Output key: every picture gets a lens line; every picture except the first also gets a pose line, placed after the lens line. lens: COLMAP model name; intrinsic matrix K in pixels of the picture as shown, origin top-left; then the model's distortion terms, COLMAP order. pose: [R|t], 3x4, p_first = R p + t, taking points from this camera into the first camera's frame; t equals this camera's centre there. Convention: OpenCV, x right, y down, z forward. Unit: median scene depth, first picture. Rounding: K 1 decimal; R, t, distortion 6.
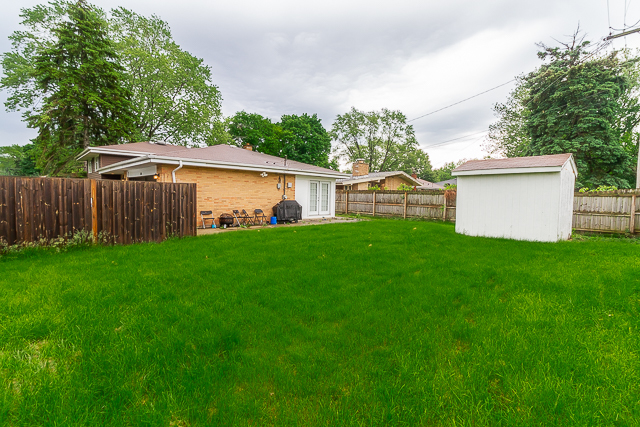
lens RADIAL K [[299.5, 0, 320.9], [0, 299.5, 211.9], [0, 0, 1]] dist [0.003189, 0.000582]
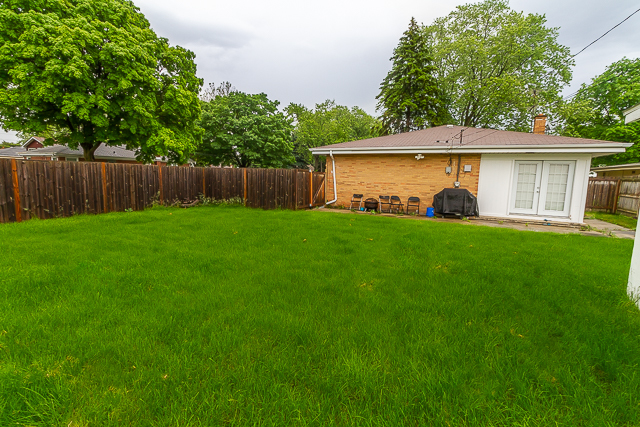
lens RADIAL K [[299.5, 0, 320.5], [0, 299.5, 211.1], [0, 0, 1]] dist [0.003189, 0.000582]
pose [[0.328474, 0.102965, -0.938884, 0.517324], [-0.076329, 0.993683, 0.082271, -0.018554], [0.941424, 0.044640, 0.334258, 0.431480]]
